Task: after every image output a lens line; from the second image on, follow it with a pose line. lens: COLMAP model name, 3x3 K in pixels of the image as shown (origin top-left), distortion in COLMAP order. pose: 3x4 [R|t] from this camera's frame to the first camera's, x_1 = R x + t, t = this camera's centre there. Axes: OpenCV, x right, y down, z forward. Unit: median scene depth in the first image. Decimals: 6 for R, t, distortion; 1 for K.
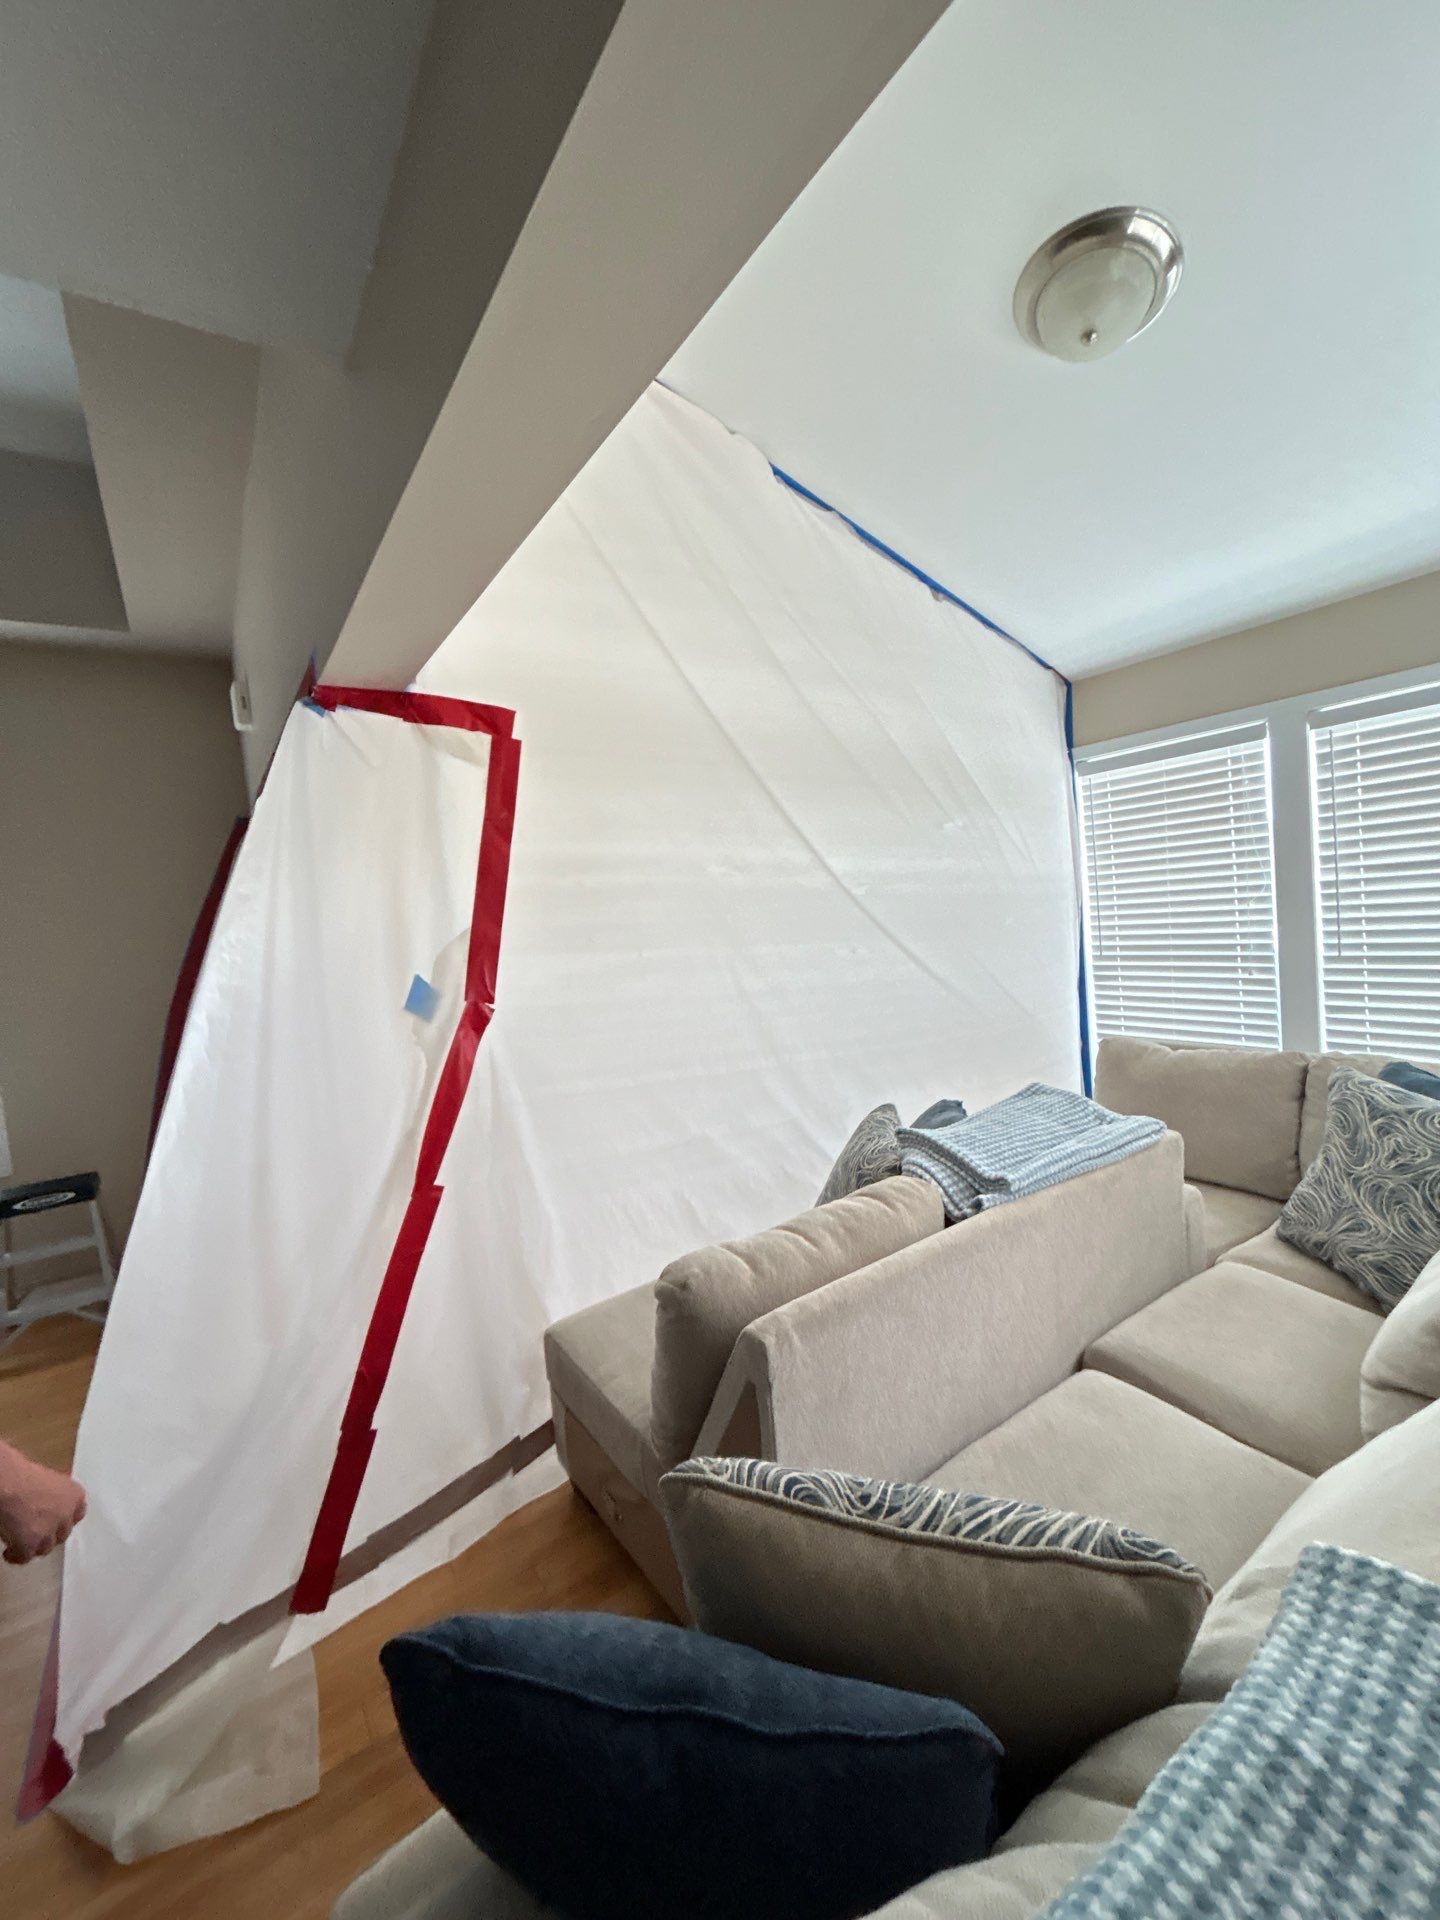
lens RADIAL K [[770.2, 0, 721.5], [0, 770.2, 958.3], [0, 0, 1]] dist [-0.000259, -0.000159]
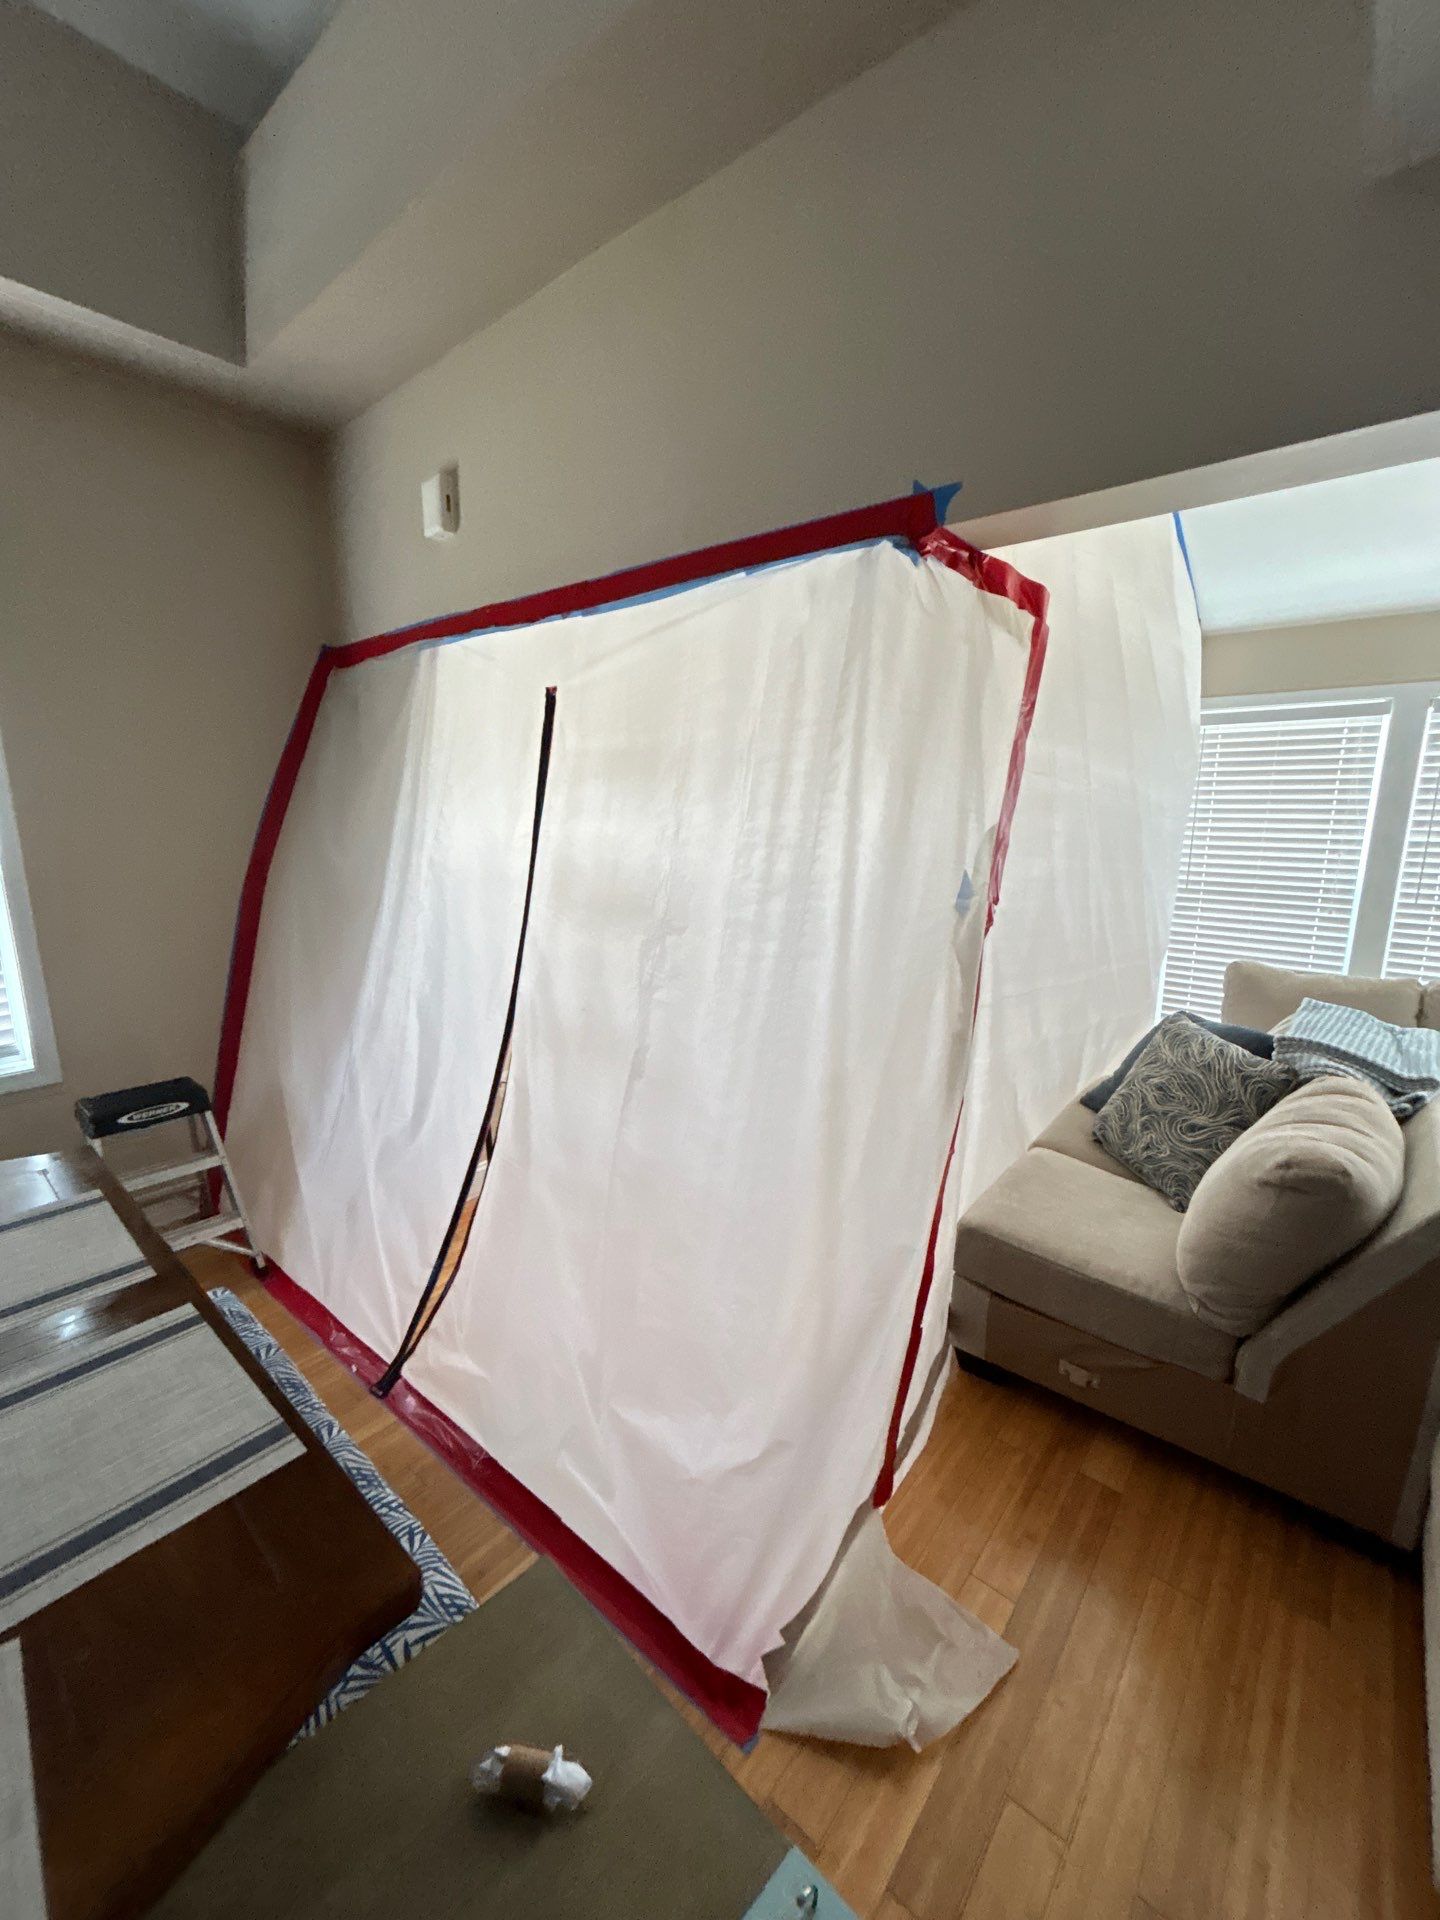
lens RADIAL K [[770.2, 0, 721.5], [0, 770.2, 958.3], [0, 0, 1]] dist [-0.000259, -0.000159]
pose [[0.958471, 0.039601, 0.282427, -0.570415], [-0.073223, 0.991286, 0.109500, 0.028669], [-0.275630, -0.125633, 0.953019, 0.106983]]
